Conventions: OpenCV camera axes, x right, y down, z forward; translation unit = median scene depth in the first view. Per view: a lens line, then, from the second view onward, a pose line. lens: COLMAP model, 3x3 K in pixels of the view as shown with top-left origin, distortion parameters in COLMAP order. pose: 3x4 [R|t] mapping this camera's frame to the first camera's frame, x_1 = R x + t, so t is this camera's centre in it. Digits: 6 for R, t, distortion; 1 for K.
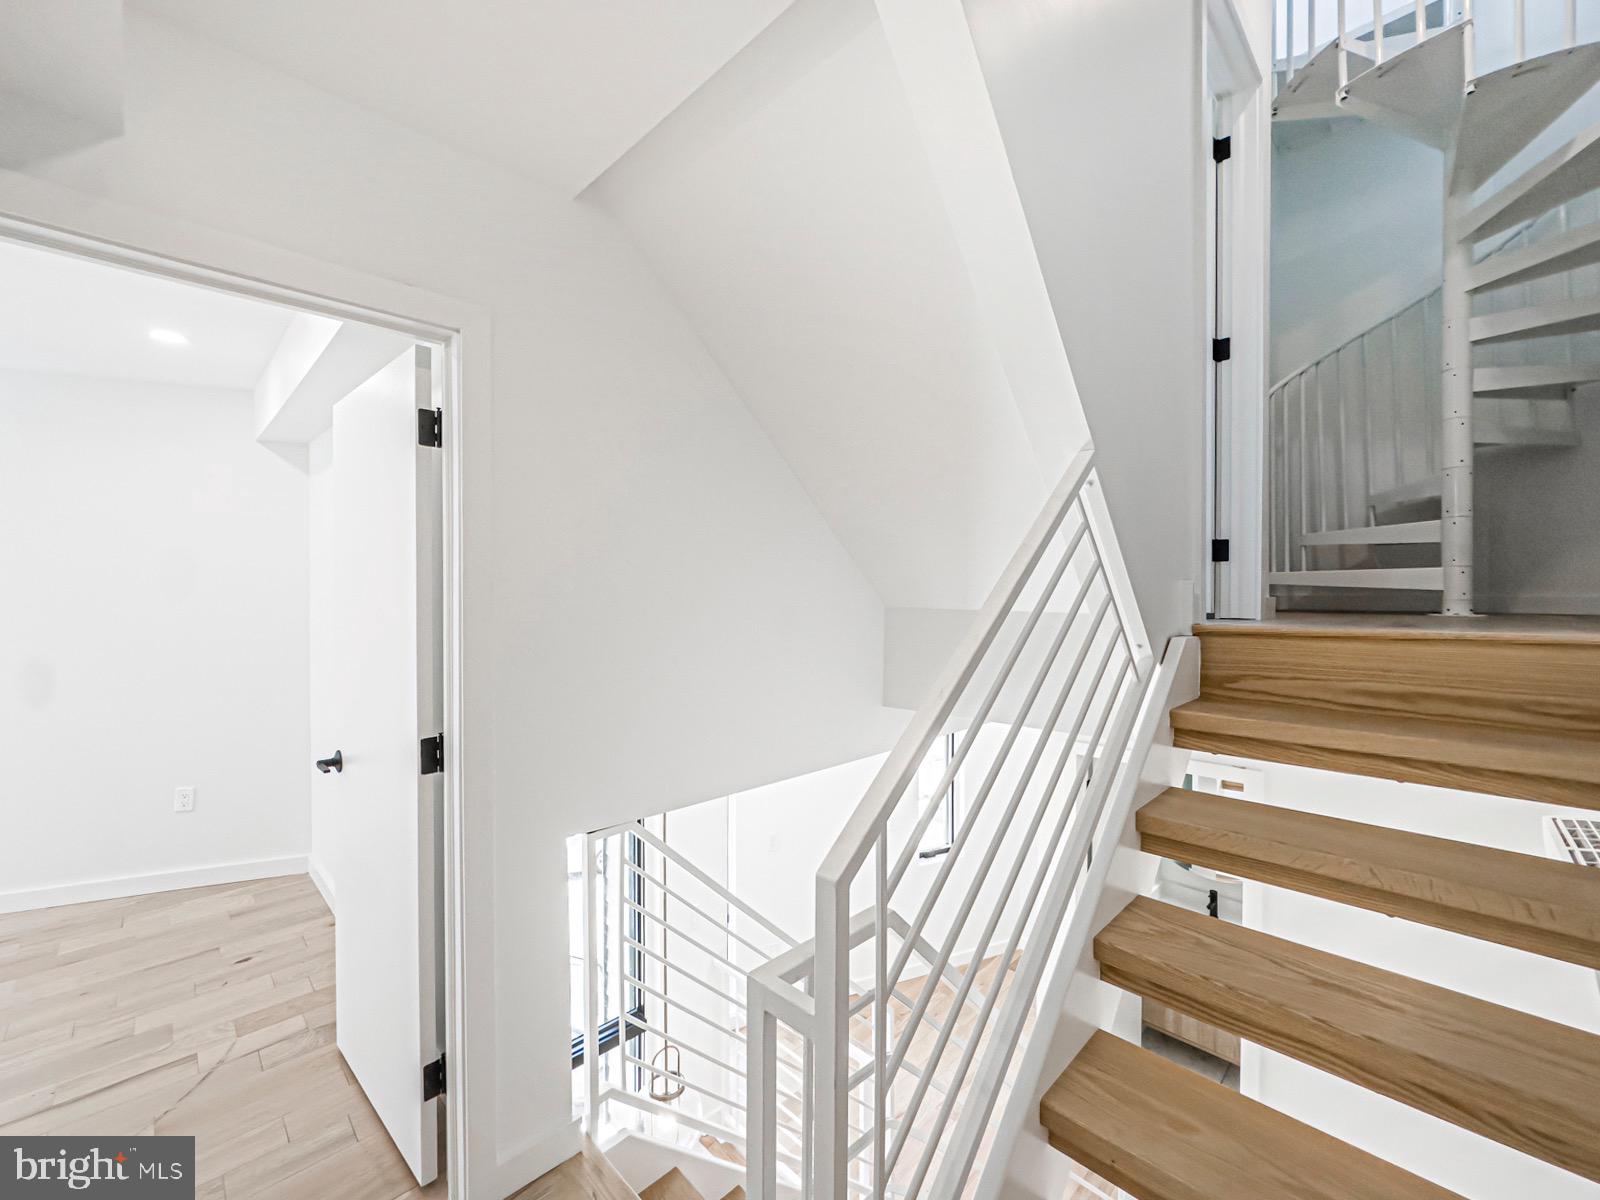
lens RADIAL K [[644.4, 0, 804.4], [0, 644.4, 596.2], [0, 0, 1]] dist [-0.004090, 0.001443]
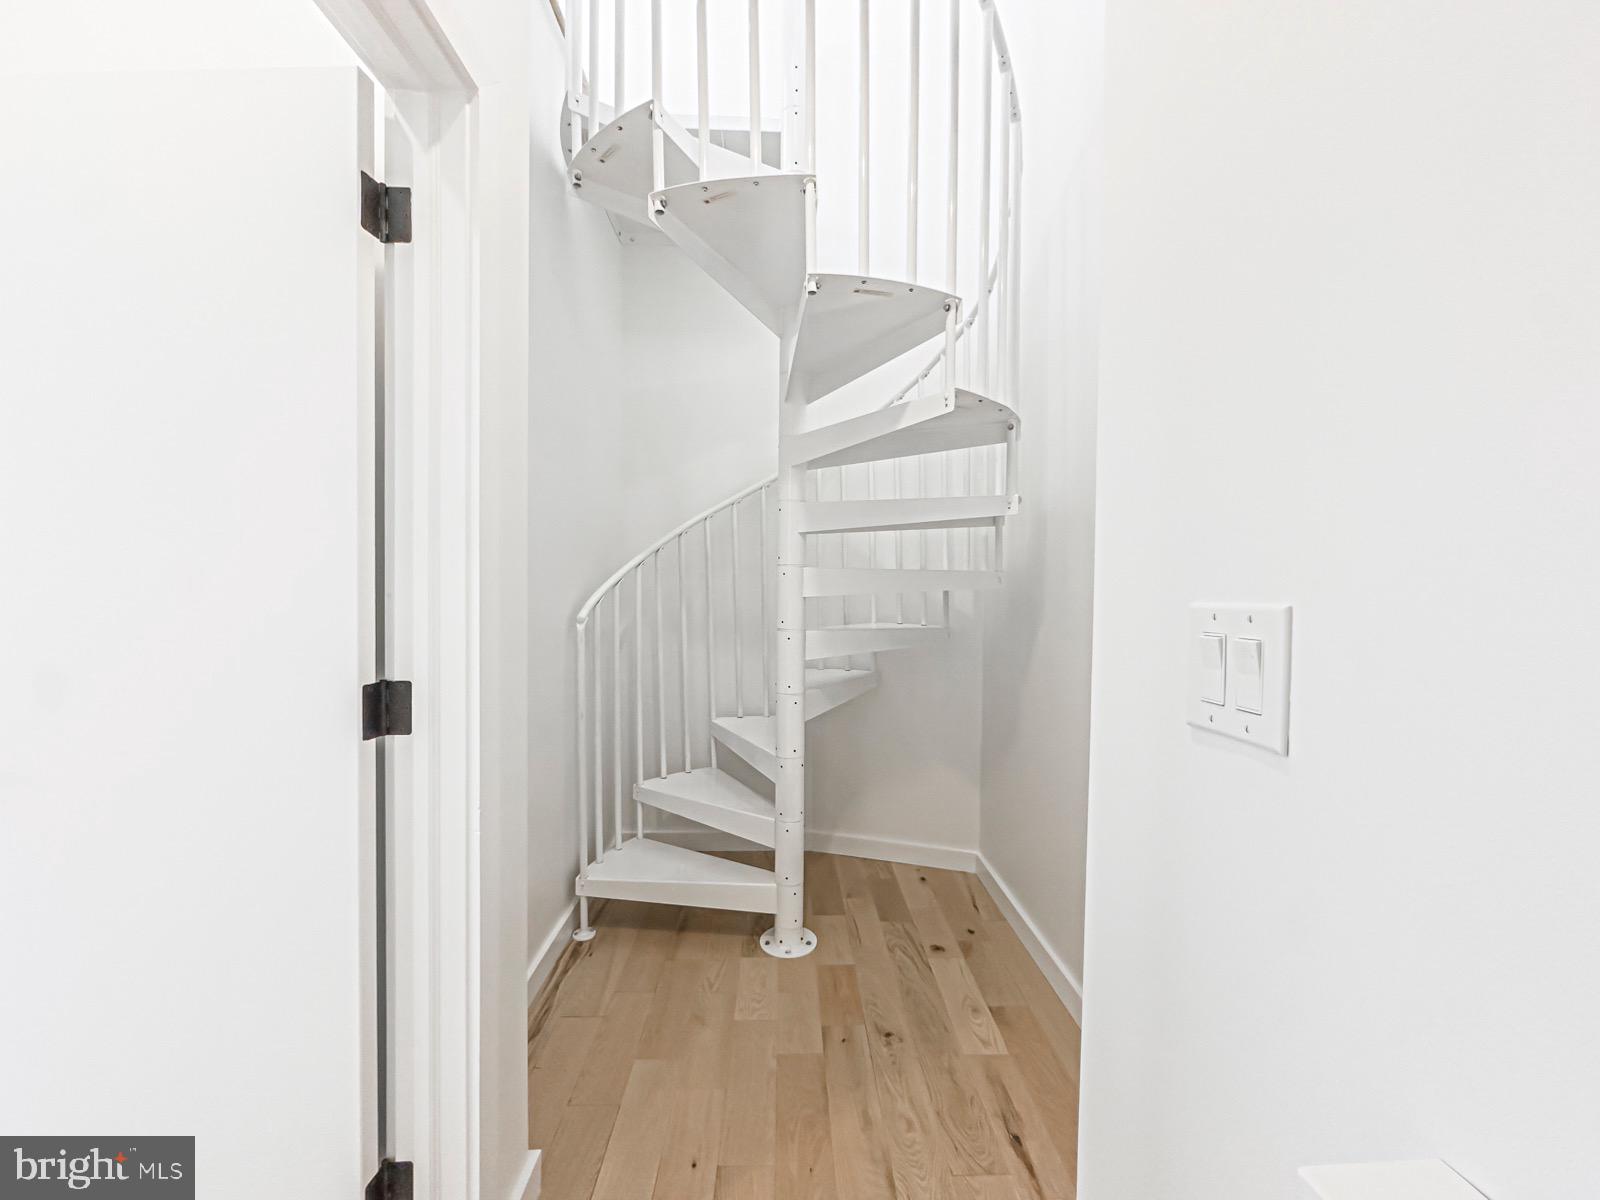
lens RADIAL K [[644.4, 0, 802.1], [0, 644.4, 596.4], [0, 0, 1]] dist [-0.004090, 0.001443]
pose [[0.678136, -0.004615, 0.734922, 0.495374], [-0.004223, 0.999939, 0.010176, -0.431650], [-0.734925, -0.010005, 0.678075, 0.505293]]
